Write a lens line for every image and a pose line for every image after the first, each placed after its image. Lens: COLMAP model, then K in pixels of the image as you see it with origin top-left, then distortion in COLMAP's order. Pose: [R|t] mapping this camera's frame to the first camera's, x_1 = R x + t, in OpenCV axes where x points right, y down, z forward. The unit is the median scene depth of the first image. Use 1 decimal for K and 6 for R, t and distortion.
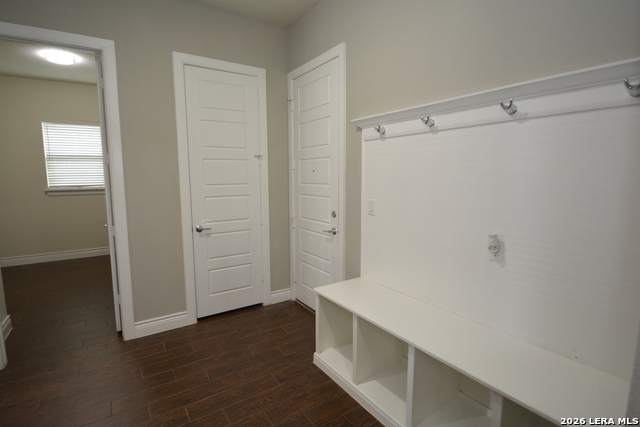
lens RADIAL K [[310.7, 0, 320.0], [0, 310.7, 213.5], [0, 0, 1]] dist [-0.025366, 0.000077]
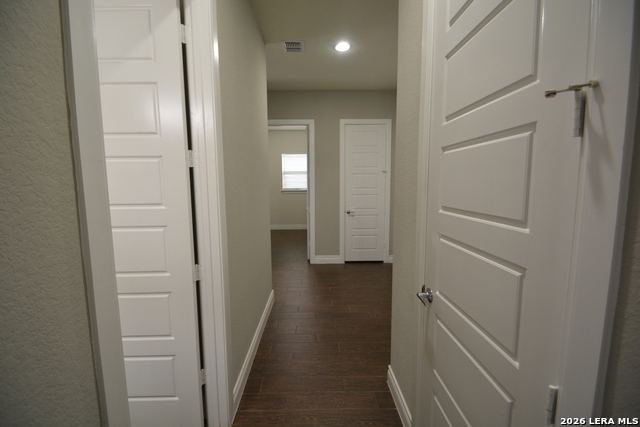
lens RADIAL K [[280.4, 0, 316.6], [0, 280.4, 211.5], [0, 0, 1]] dist [0.015396, -0.016167]
pose [[0.838596, 0.058314, -0.541623, 0.348252], [-0.058851, 0.998133, 0.016346, 0.028677], [0.541565, 0.018167, 0.840462, -0.498115]]
